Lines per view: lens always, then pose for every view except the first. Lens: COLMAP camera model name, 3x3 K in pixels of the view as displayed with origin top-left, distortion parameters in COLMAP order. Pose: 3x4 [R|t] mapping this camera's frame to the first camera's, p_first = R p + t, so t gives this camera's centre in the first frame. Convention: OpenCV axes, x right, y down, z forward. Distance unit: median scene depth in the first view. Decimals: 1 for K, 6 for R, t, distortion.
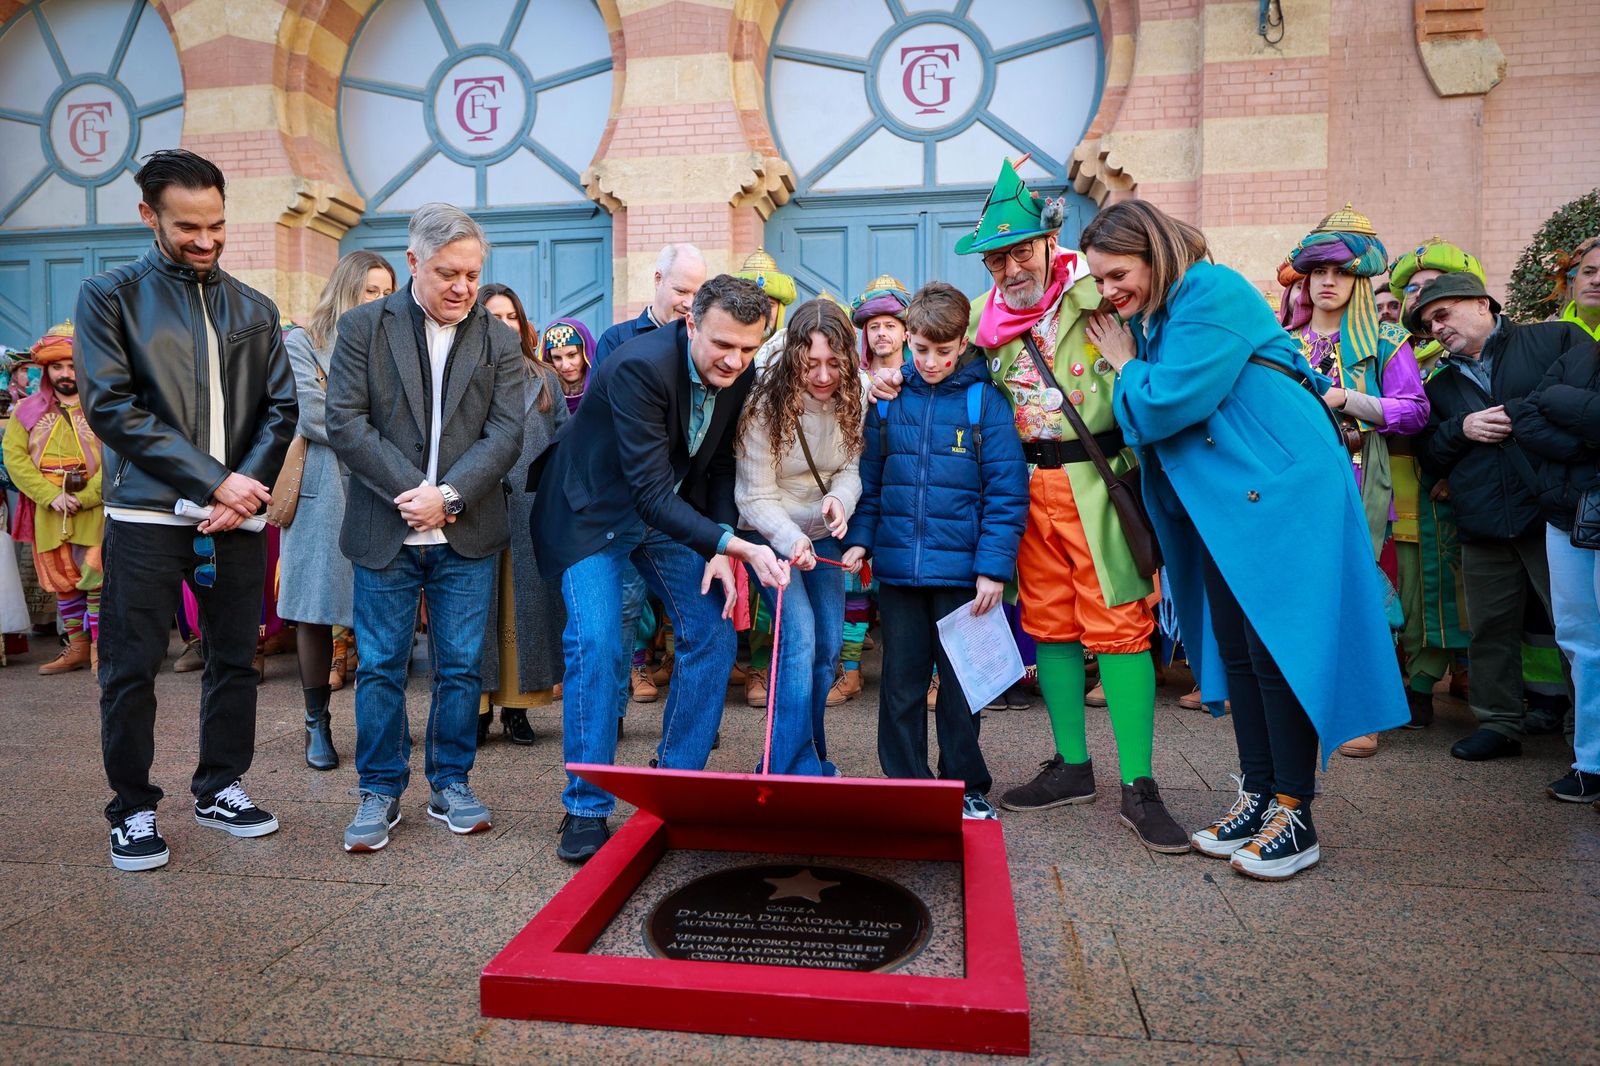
lens RADIAL K [[1006.0, 0, 796.8], [0, 1006.0, 520.5], [0, 0, 1]] dist [0.003725, -0.002064]
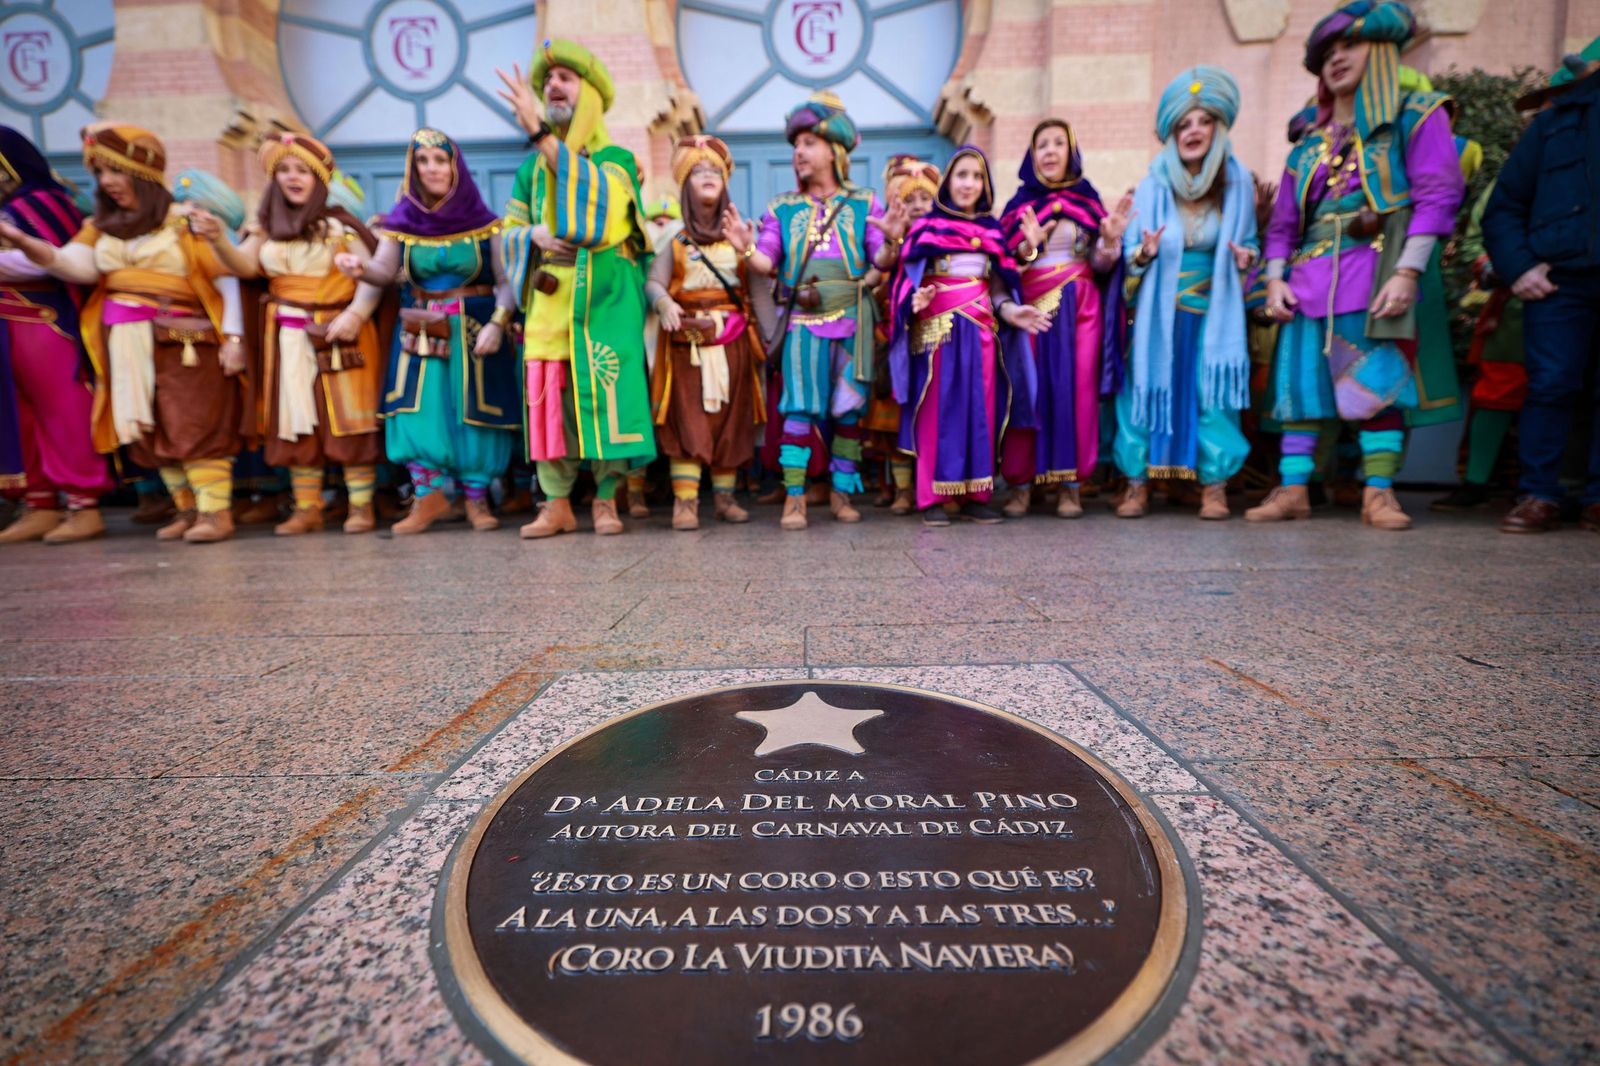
lens RADIAL K [[663.8, 0, 790.9], [0, 663.8, 516.6], [0, 0, 1]] dist [0.002224, -0.000551]
pose [[0.991464, -0.030216, 0.126833, -0.014415], [0.021593, 0.997395, 0.068820, 0.073429], [-0.128582, -0.065494, 0.989534, 0.210121]]
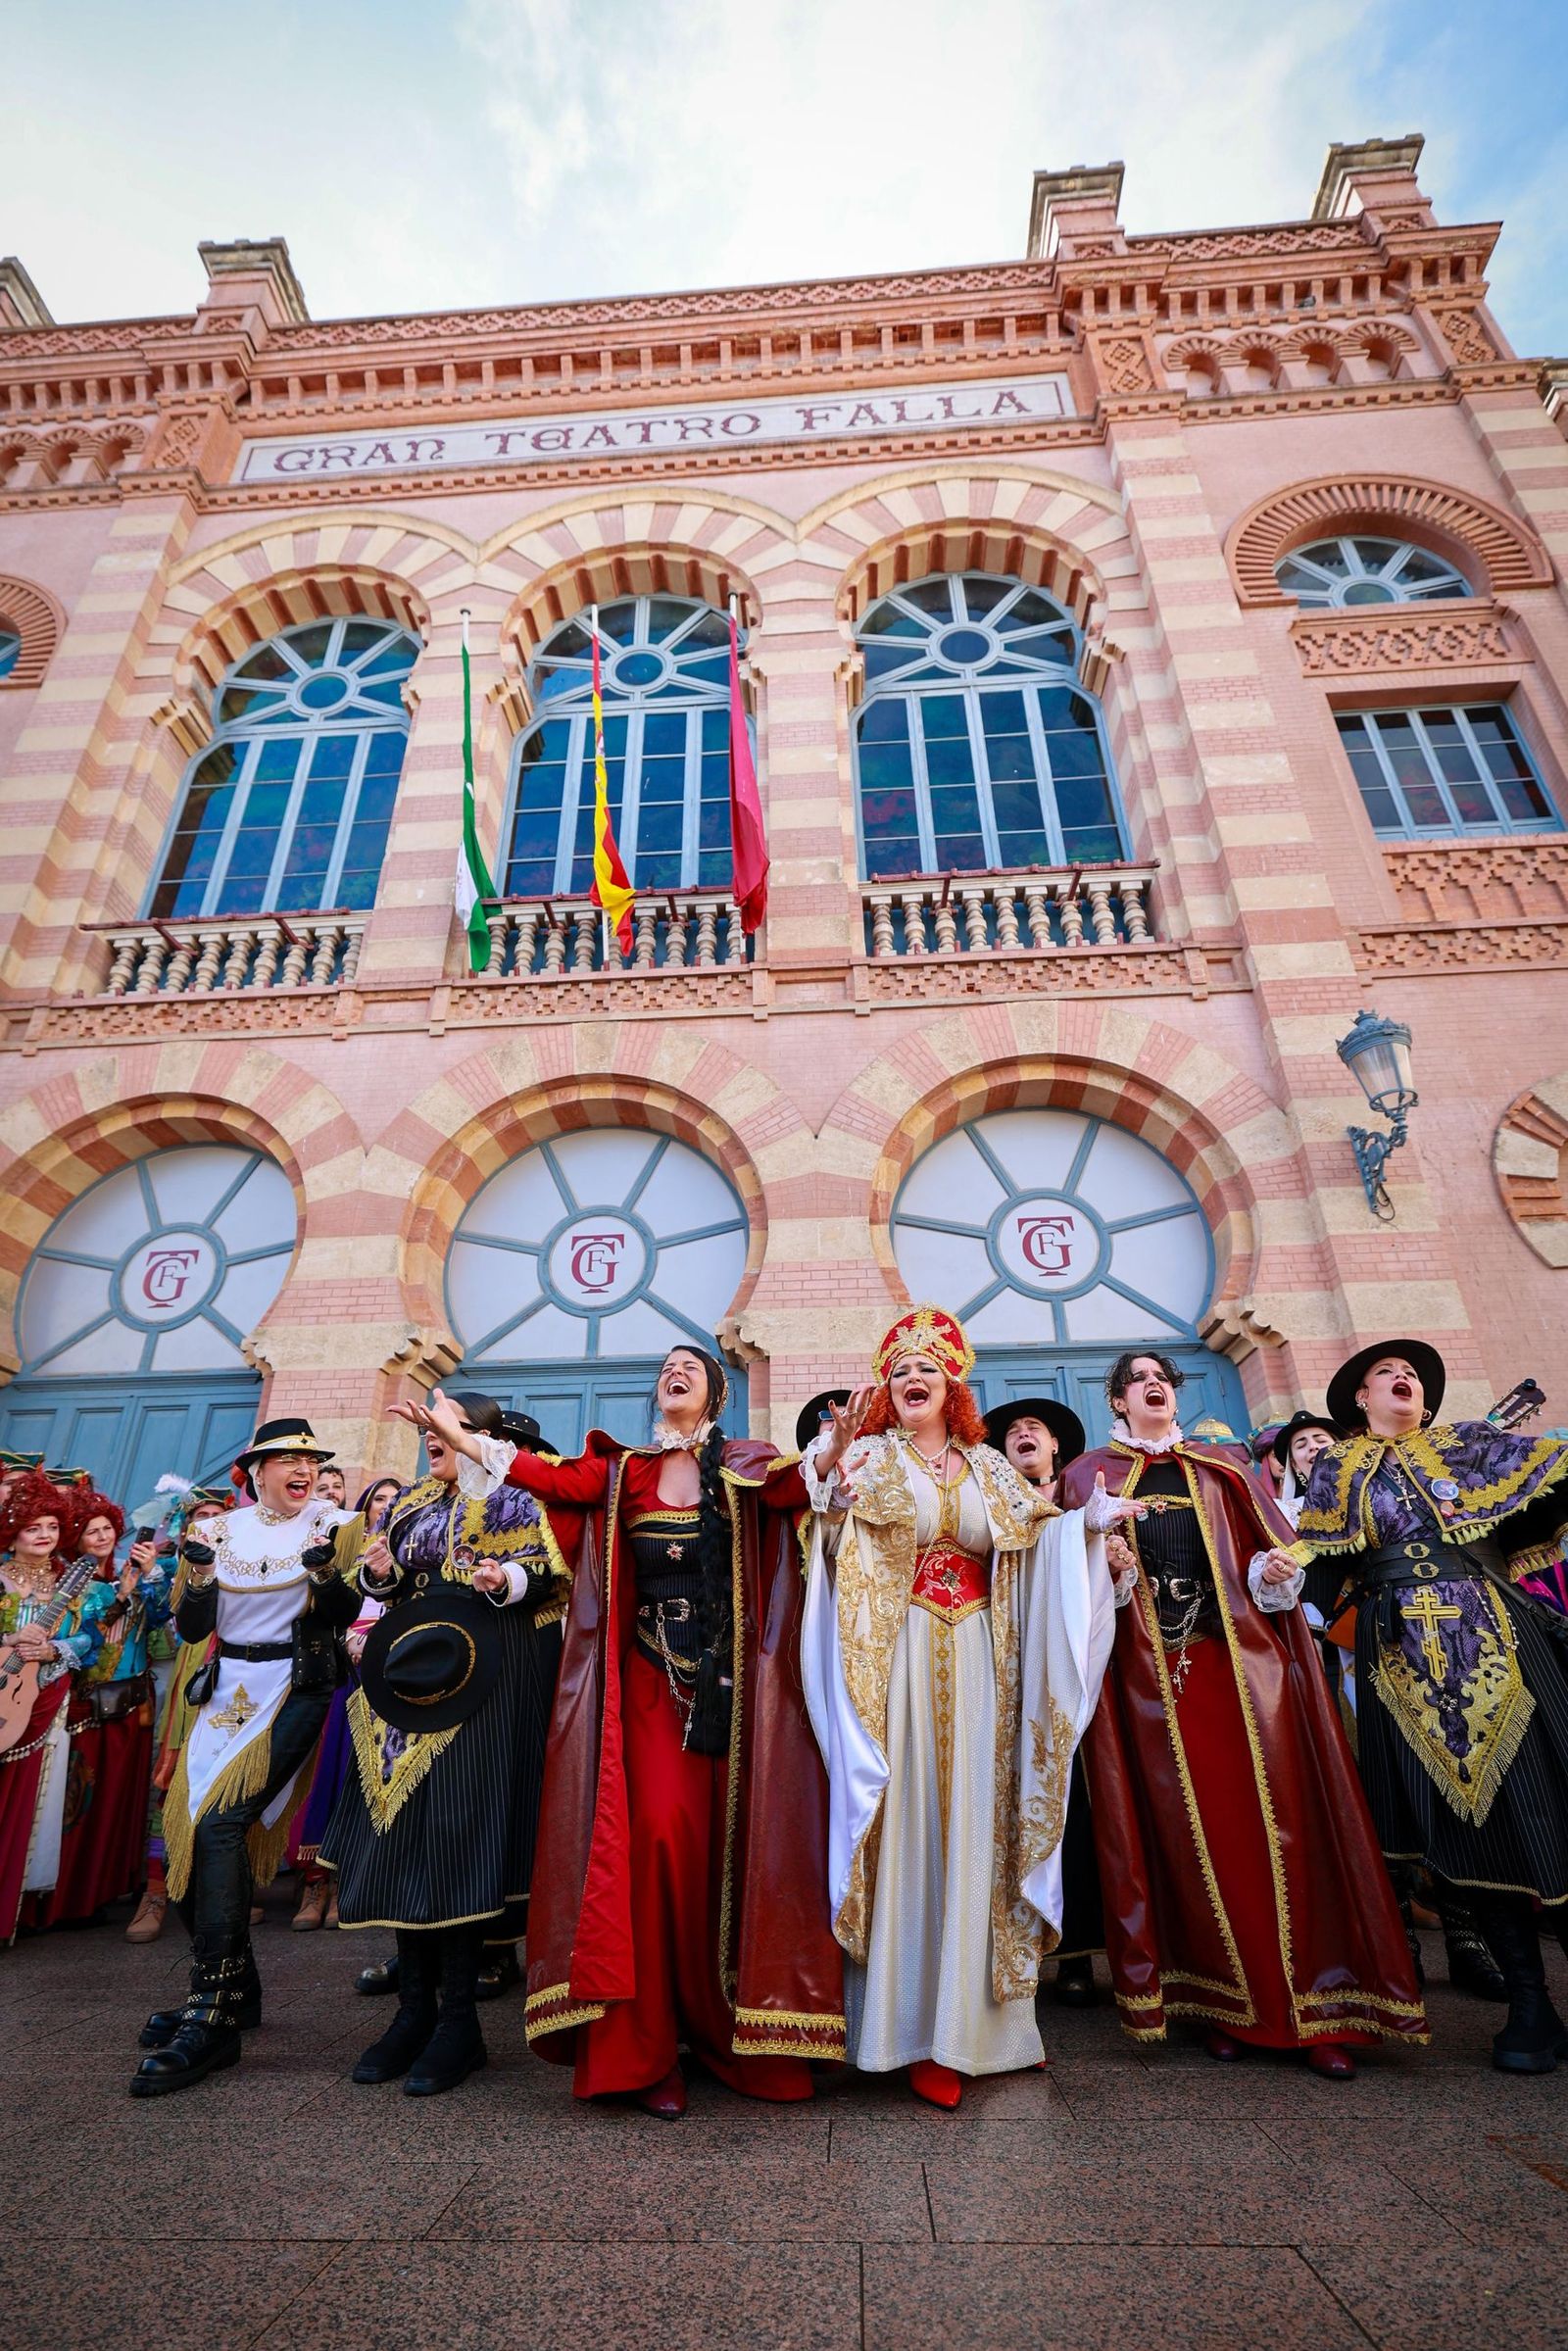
lens RADIAL K [[1055.0, 0, 774.6], [0, 1055.0, 1191.7], [0, 0, 1]] dist [0.001856, -0.000160]
pose [[0.995775, 0.030203, 0.086720, -0.260657], [0.014129, 0.882726, -0.469676, 0.025713], [-0.090735, 0.468916, 0.878570, 0.033675]]
